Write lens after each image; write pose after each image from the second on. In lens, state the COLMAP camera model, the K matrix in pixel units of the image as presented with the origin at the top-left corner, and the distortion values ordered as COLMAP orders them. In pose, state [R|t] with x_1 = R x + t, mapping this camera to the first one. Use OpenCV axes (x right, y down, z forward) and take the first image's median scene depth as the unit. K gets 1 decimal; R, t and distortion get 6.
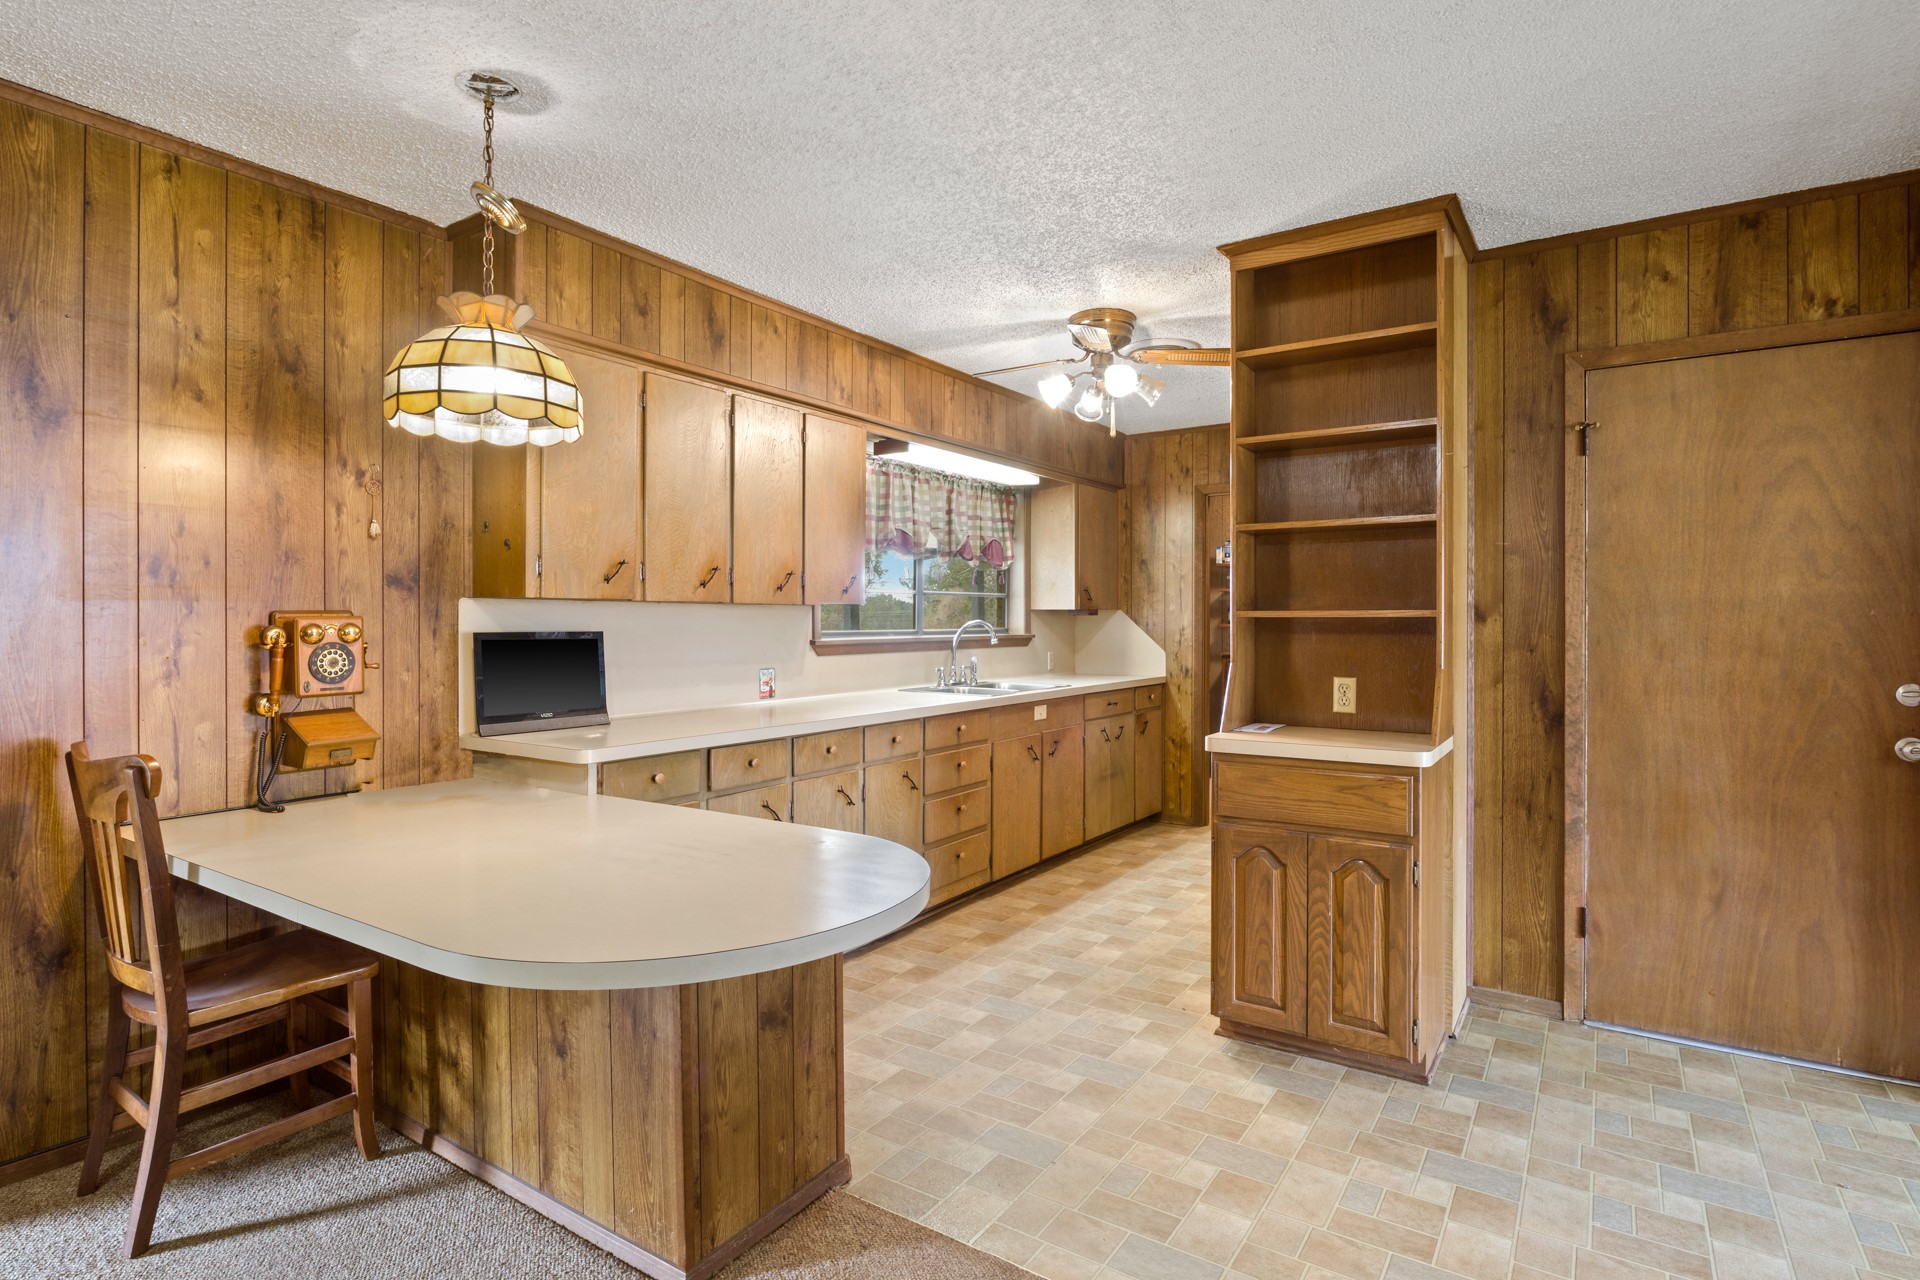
lens RADIAL K [[967.5, 0, 970.6], [0, 967.5, 618.5], [0, 0, 1]] dist [-0.000124, -0.000580]
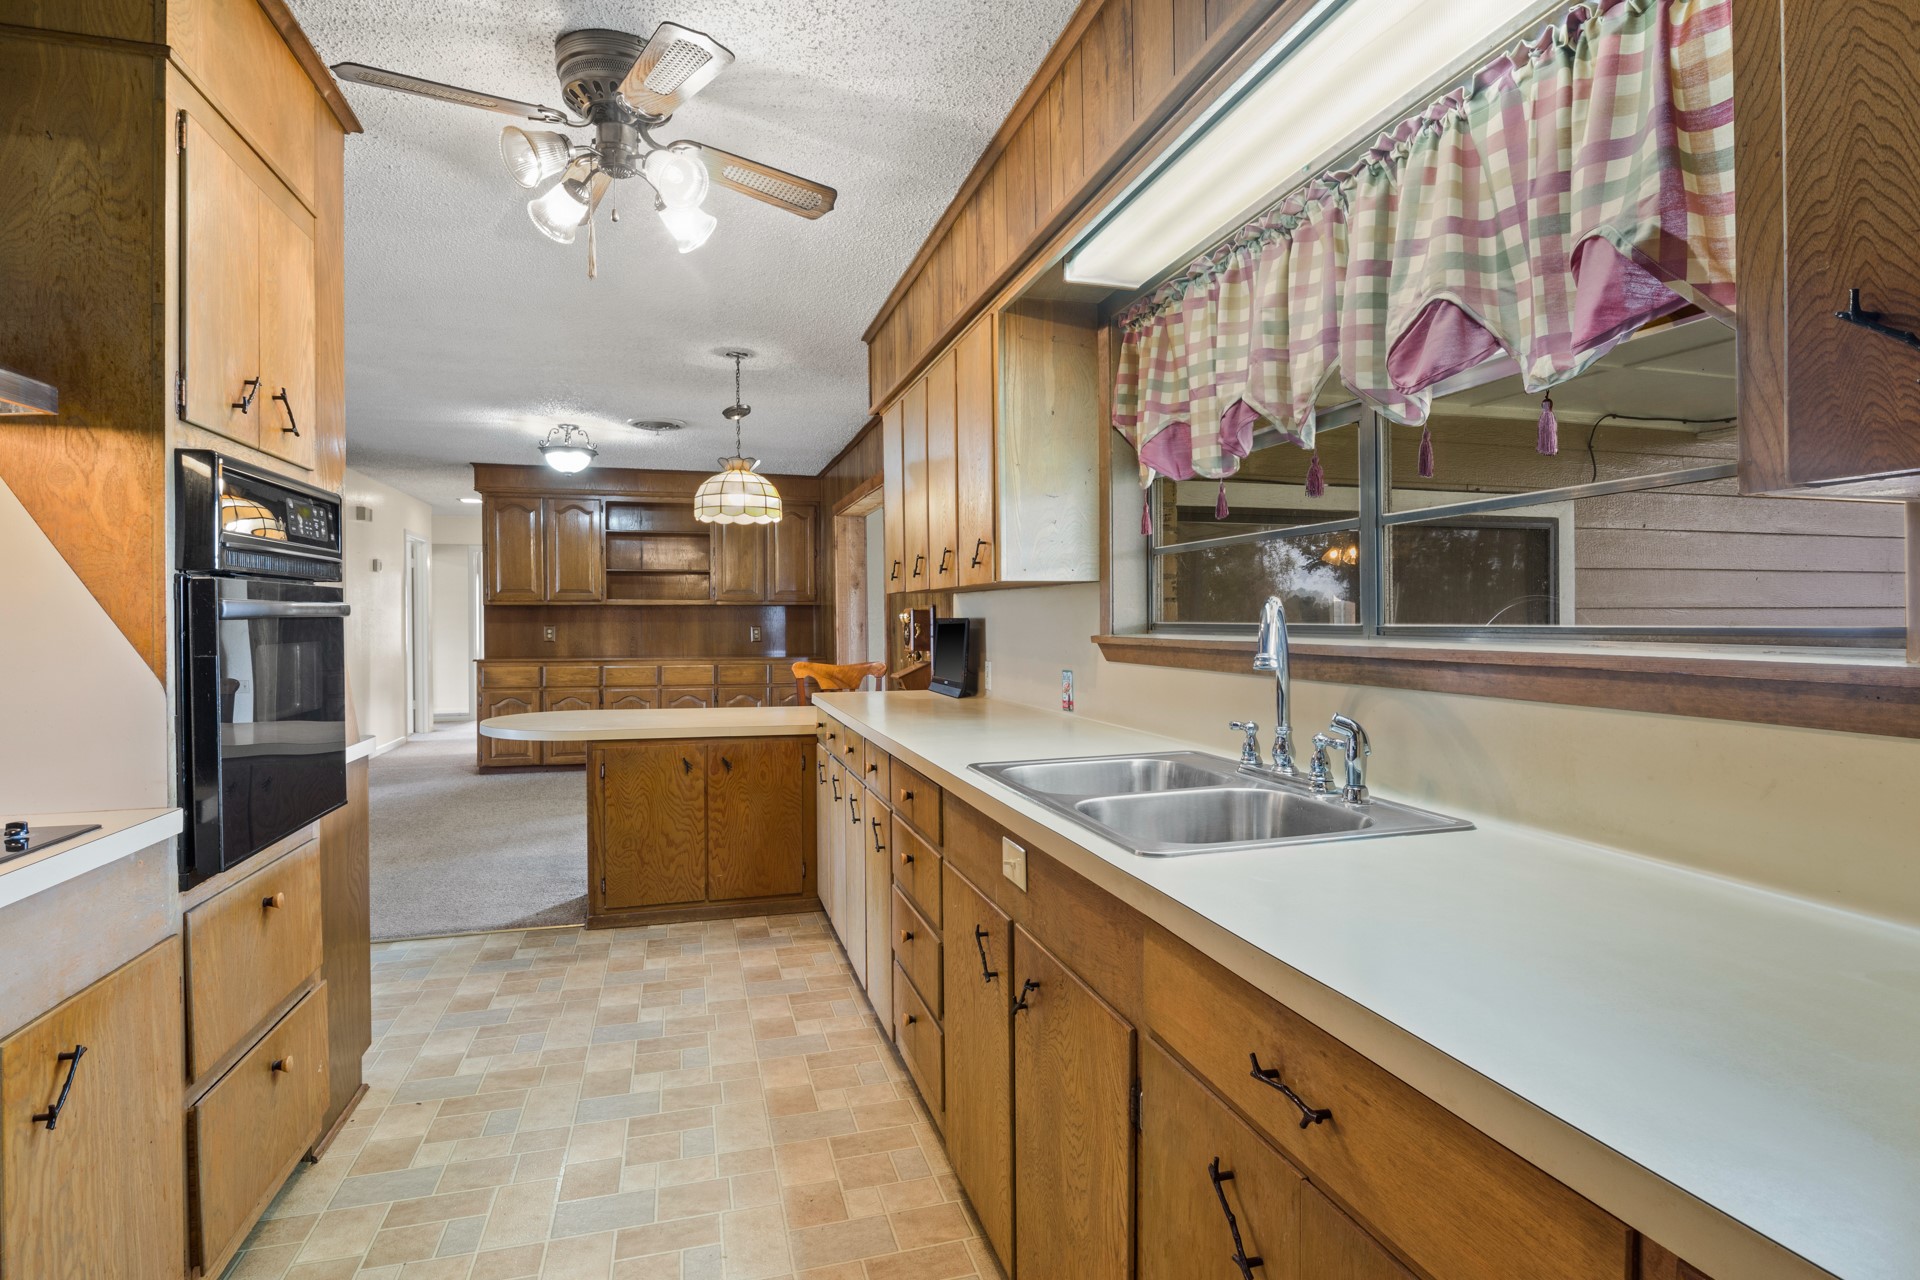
lens RADIAL K [[967.5, 0, 970.6], [0, 967.5, 618.5], [0, 0, 1]] dist [-0.000124, -0.000580]
pose [[-0.641647, 0.005135, -0.766983, 0.532583], [0.002852, 0.999987, 0.004309, 0.008473], [0.766995, 0.000577, -0.641653, 1.844072]]
